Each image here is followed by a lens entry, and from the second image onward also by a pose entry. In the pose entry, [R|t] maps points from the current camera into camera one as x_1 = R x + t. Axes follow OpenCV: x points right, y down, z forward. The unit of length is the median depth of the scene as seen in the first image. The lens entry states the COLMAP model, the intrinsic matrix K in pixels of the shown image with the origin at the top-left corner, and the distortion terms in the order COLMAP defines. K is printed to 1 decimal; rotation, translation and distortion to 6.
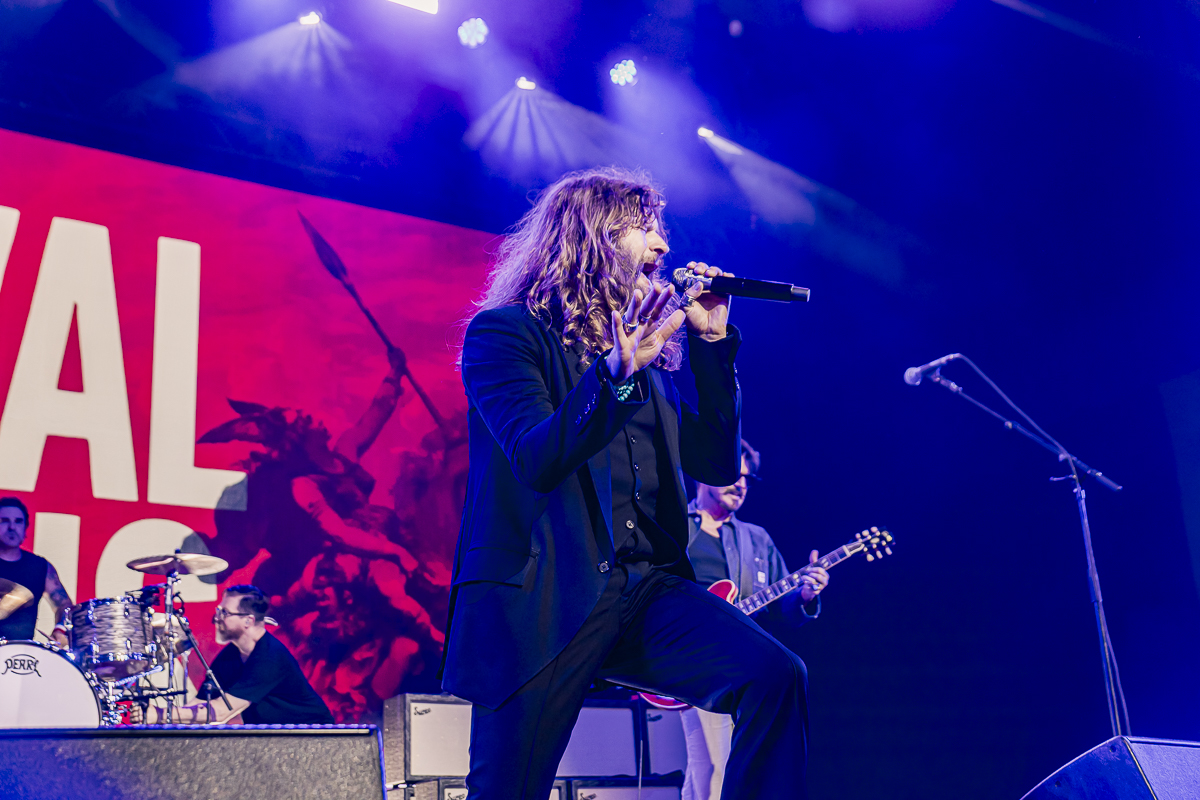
lens RADIAL K [[1474.2, 0, 600.0], [0, 1474.2, 400.0], [0, 0, 1]] dist [-0.013601, 0.002314]
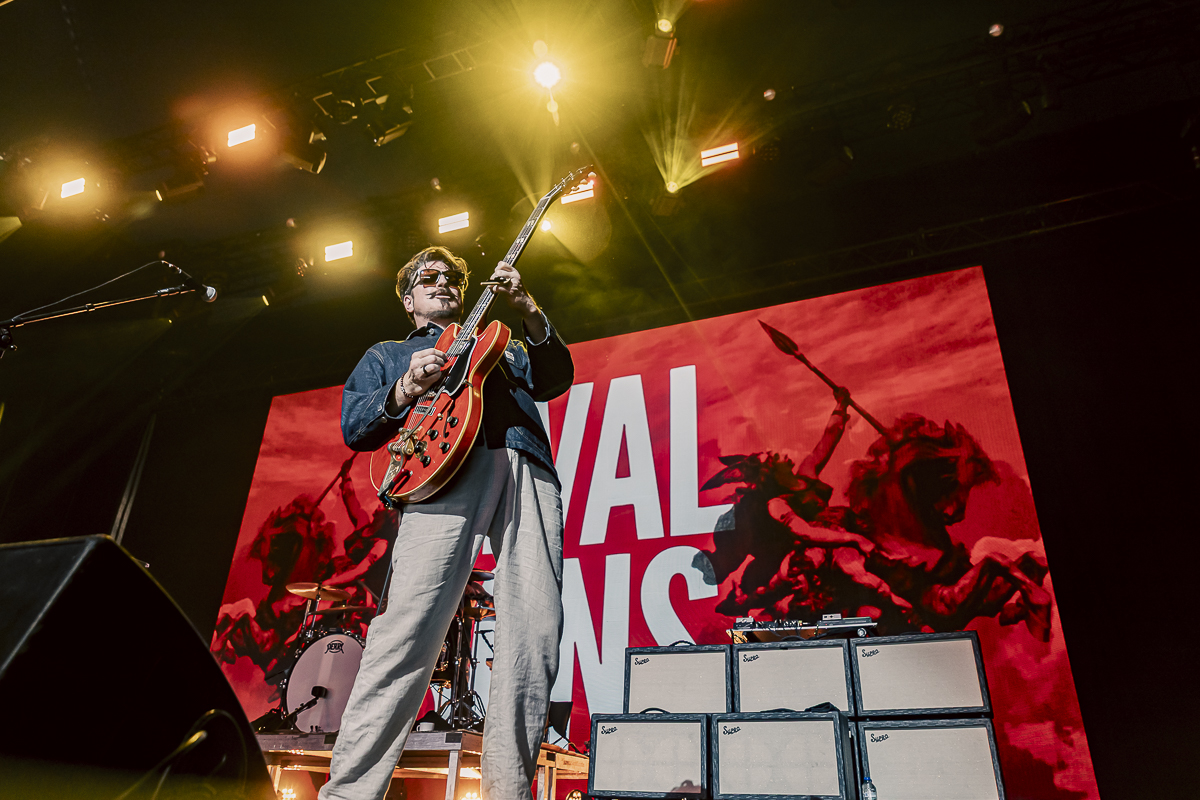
lens RADIAL K [[833.6, 0, 600.0], [0, 833.6, 400.0], [0, 0, 1]] dist [-0.009768, -0.000917]
pose [[0.567435, -0.309316, -0.763113, 0.327018], [0.203894, 0.950682, -0.233733, 0.113254], [0.797775, -0.022965, 0.602518, 0.397285]]
